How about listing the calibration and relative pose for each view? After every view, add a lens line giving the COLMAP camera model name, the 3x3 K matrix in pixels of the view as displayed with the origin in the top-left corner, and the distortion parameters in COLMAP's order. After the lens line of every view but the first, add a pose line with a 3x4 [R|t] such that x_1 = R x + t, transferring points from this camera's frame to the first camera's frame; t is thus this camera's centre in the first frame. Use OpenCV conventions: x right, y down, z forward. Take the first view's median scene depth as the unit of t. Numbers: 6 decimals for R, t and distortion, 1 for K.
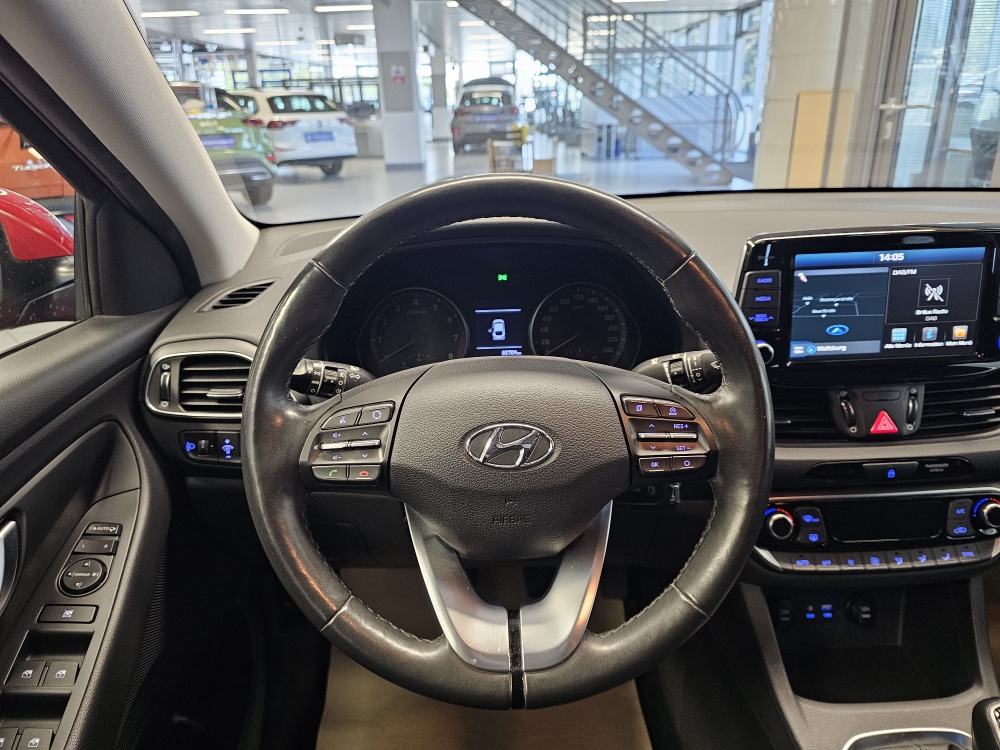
lens RADIAL K [[677.9, 0, 499.3], [0, 677.9, 360.5], [0, 0, 1]] dist [0.059961, -0.075111]
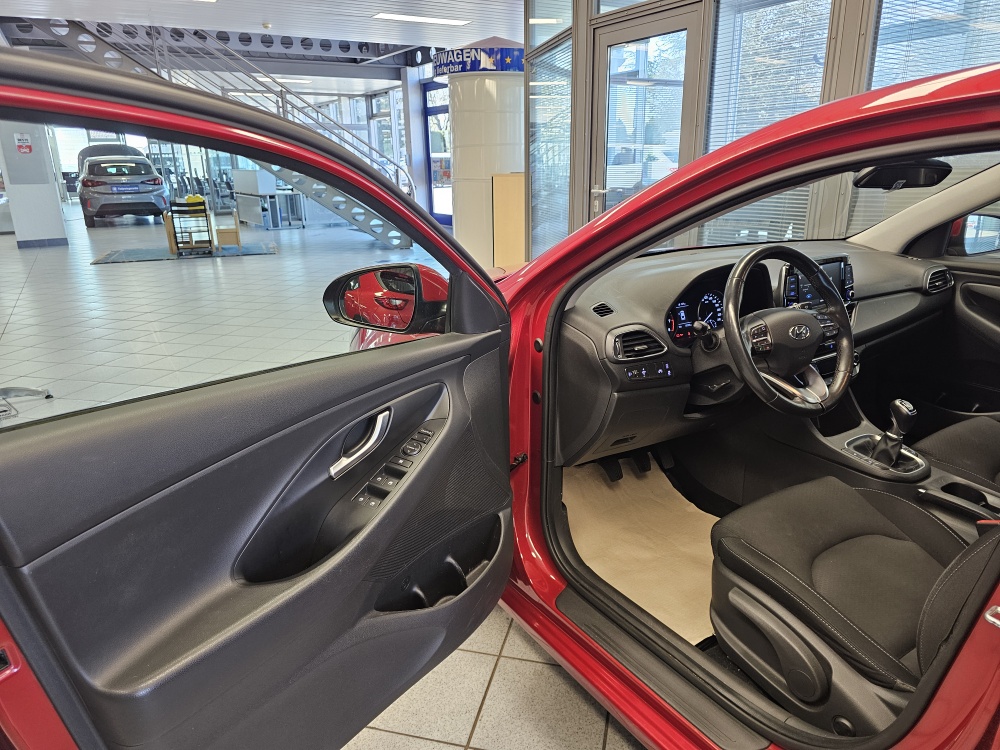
lens RADIAL K [[666.6, 0, 504.2], [0, 666.6, 368.7], [0, 0, 1]] dist [0.066883, -0.071557]
pose [[0.856547, -0.140038, 0.496707, -1.877935], [0.176539, 0.983922, -0.027033, 0.095456], [-0.484935, 0.110843, 0.867497, -0.677765]]
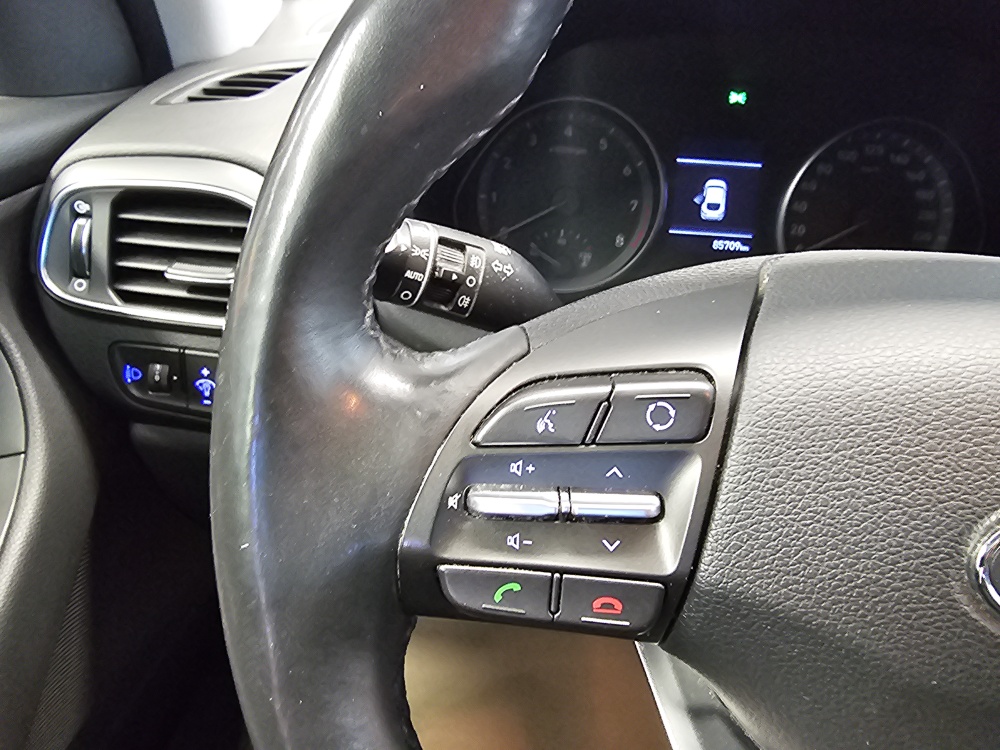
lens RADIAL K [[687.6, 0, 500.0], [0, 687.6, 375.0], [0, 0, 1]] dist [-0.007810, -0.001587]
pose [[0.995362, 0.096177, -0.002189, -0.184046], [-0.094209, 0.979101, 0.180239, 0.010432], [0.019478, -0.179197, 0.983620, 0.514060]]
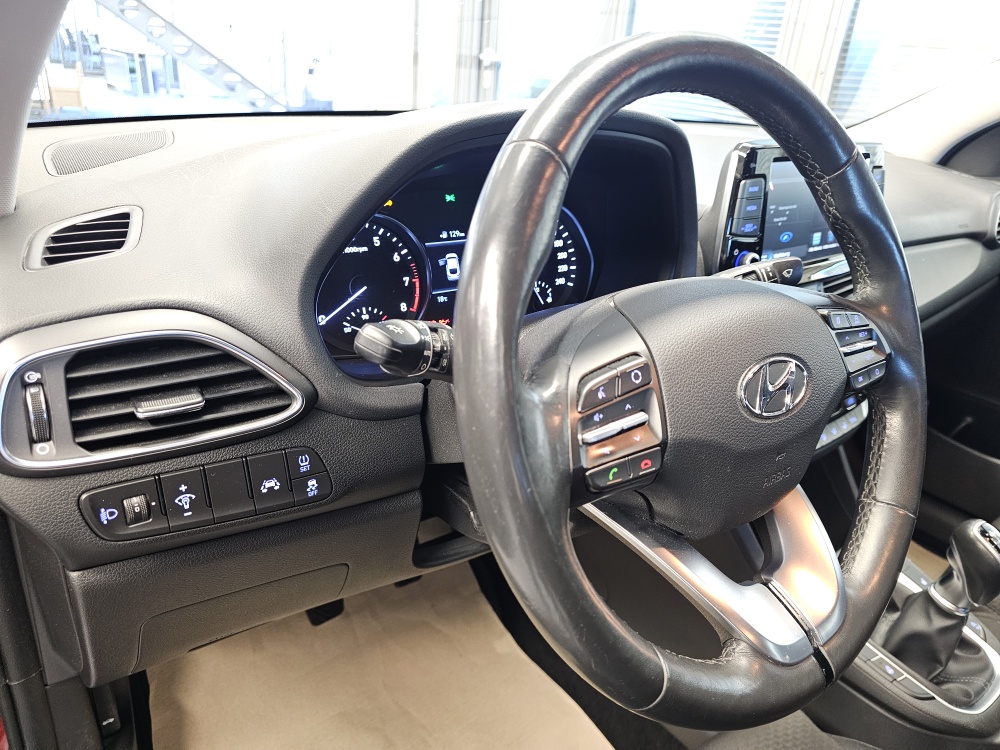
lens RADIAL K [[680.6, 0, 506.6], [0, 680.6, 367.2], [0, 0, 1]] dist [0.052901, -0.073398]
pose [[0.807843, -0.158726, 0.567623, -0.490286], [0.114058, 0.986951, 0.113657, -0.015661], [-0.578257, -0.027075, 0.815405, 0.380020]]
